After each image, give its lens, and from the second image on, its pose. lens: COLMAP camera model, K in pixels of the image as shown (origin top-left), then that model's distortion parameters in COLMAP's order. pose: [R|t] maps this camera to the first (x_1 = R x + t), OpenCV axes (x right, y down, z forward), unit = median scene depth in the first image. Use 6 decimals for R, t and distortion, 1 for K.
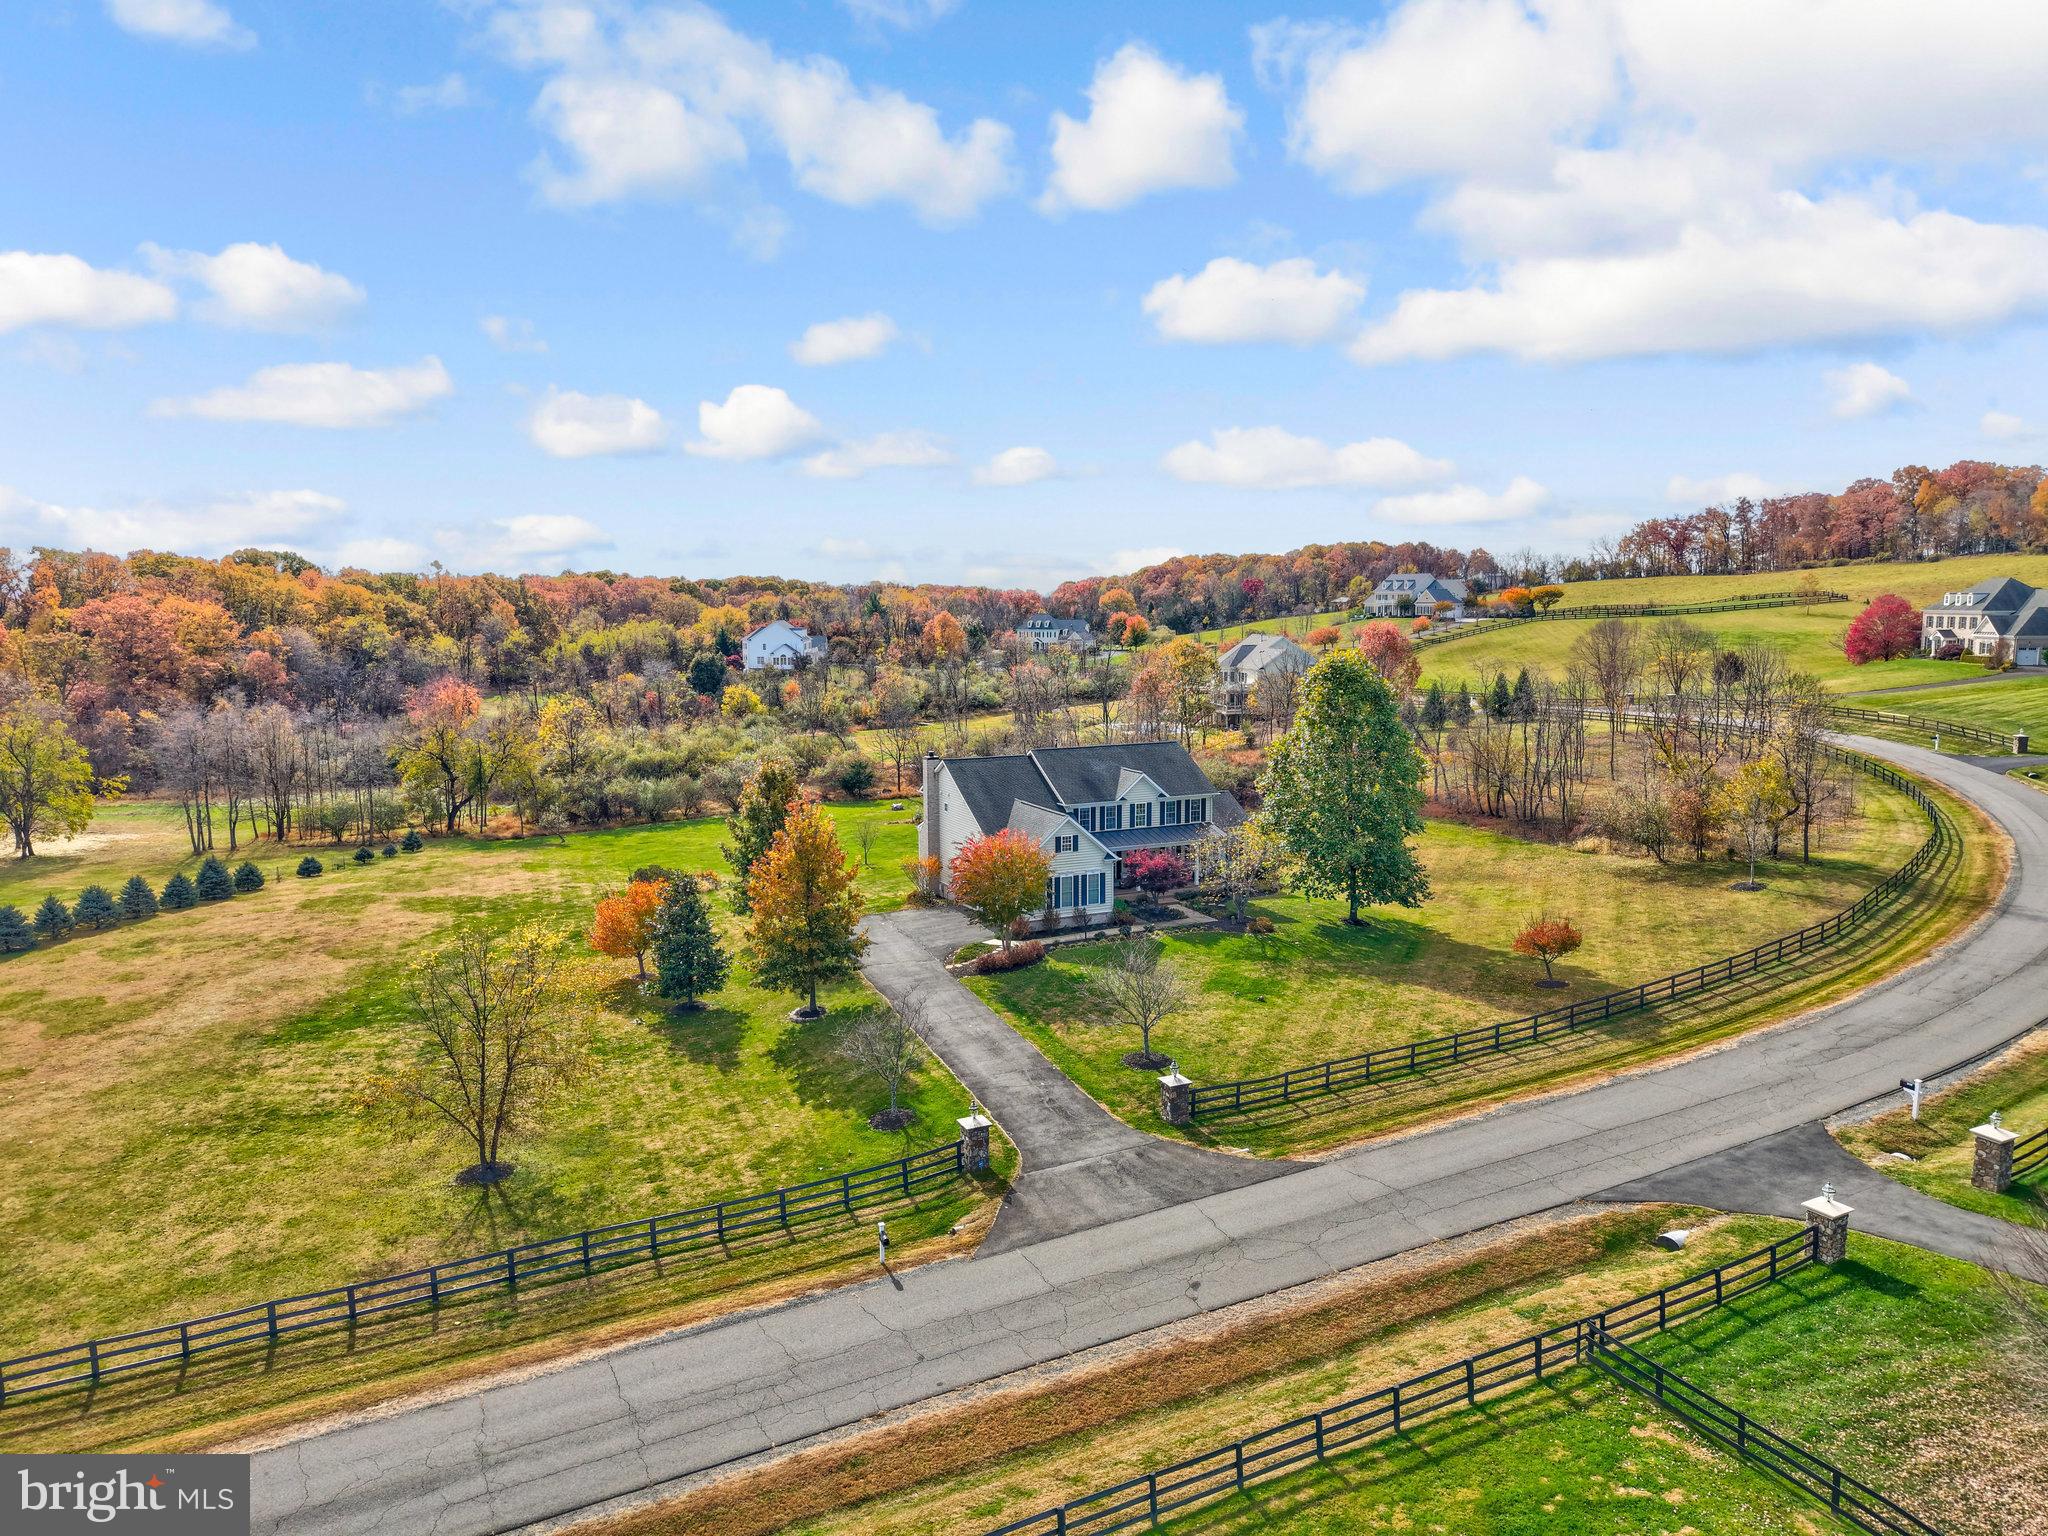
lens RADIAL K [[1408.3, 0, 1020.3], [0, 1408.3, 770.2], [0, 0, 1]] dist [-0.000251, -0.007686]
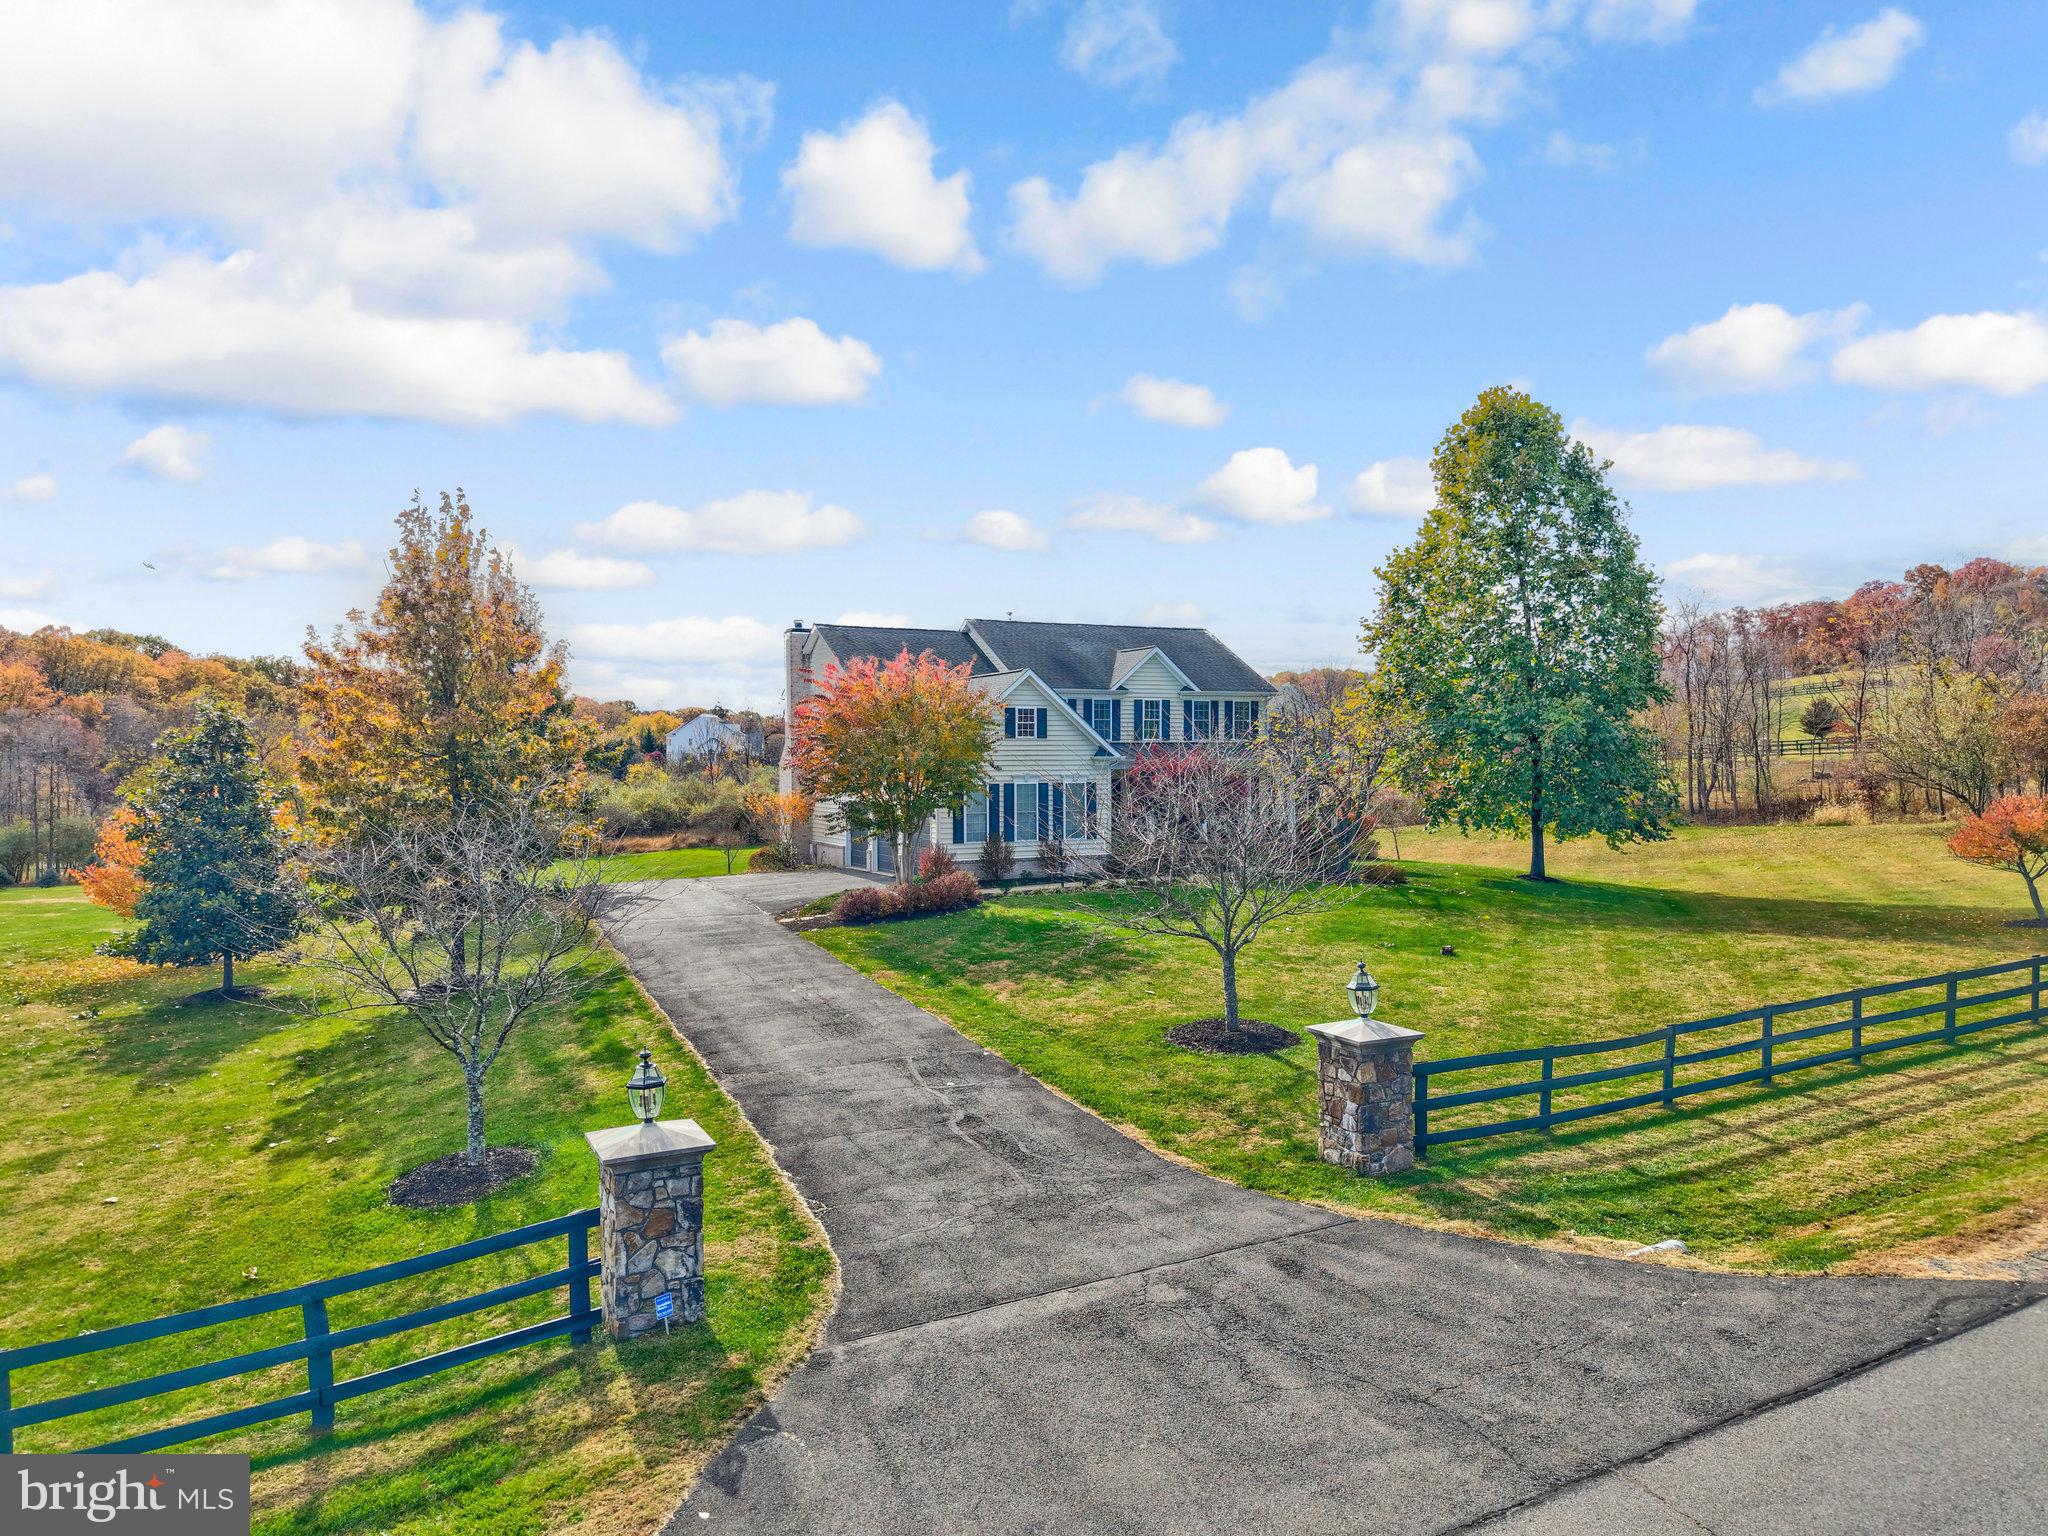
lens RADIAL K [[1408.3, 0, 1029.1], [0, 1408.3, 754.9], [0, 0, 1]] dist [-0.000251, -0.007686]
pose [[0.999536, 0.000442, 0.030472, 0.020099], [0.003416, 0.991969, -0.126433, 0.152139], [-0.030283, 0.126478, 0.991507, 0.524110]]
